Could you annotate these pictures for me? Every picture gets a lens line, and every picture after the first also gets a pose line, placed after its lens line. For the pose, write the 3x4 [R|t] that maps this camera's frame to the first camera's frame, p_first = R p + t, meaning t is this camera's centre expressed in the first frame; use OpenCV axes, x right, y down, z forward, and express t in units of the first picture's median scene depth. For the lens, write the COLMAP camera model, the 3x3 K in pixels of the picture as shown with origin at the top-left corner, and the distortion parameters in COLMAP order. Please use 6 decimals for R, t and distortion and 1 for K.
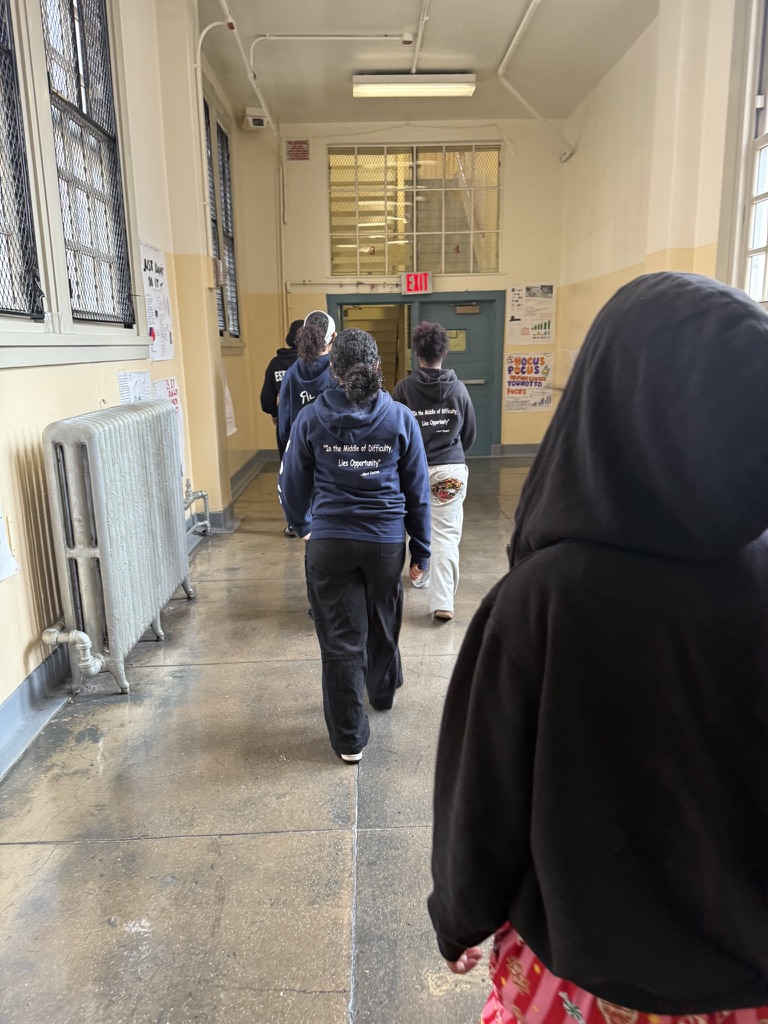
lens RADIAL K [[722.8, 0, 385.6], [0, 722.8, 495.4], [0, 0, 1]] dist [0.085407, -0.108154]
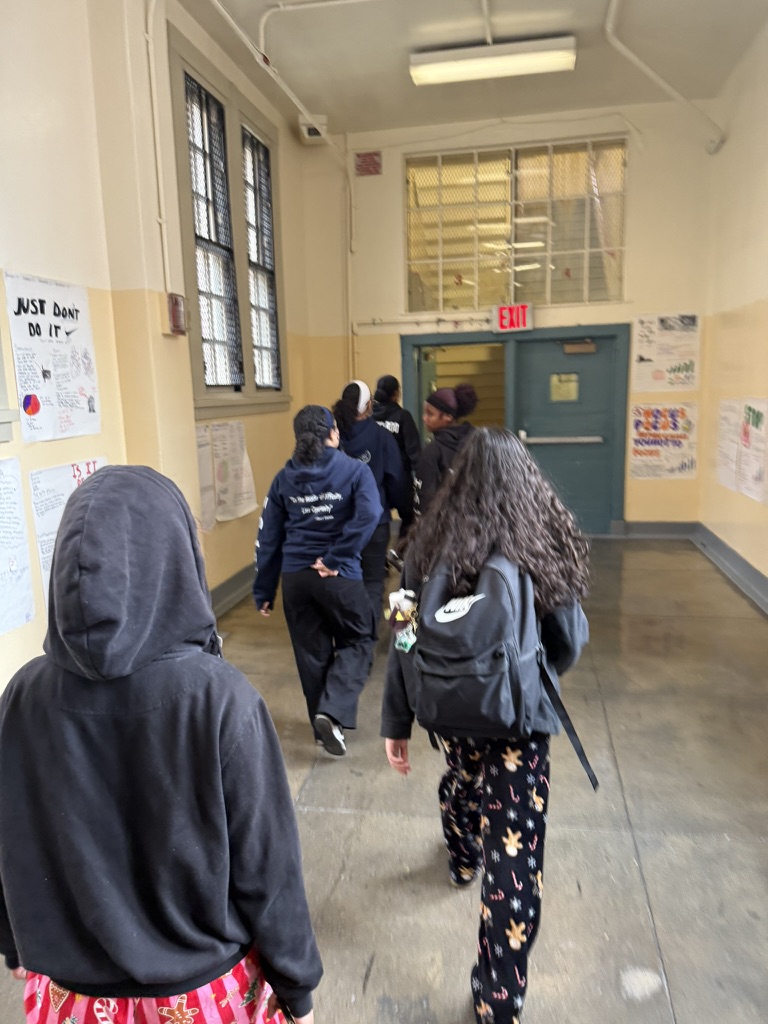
lens RADIAL K [[722.8, 0, 385.6], [0, 722.8, 495.4], [0, 0, 1]] dist [0.085407, -0.108154]
pose [[0.977189, 0.022611, -0.211166, 0.079530], [-0.032285, 0.998576, -0.042477, -0.059806], [0.209905, 0.048326, 0.976527, 0.204744]]
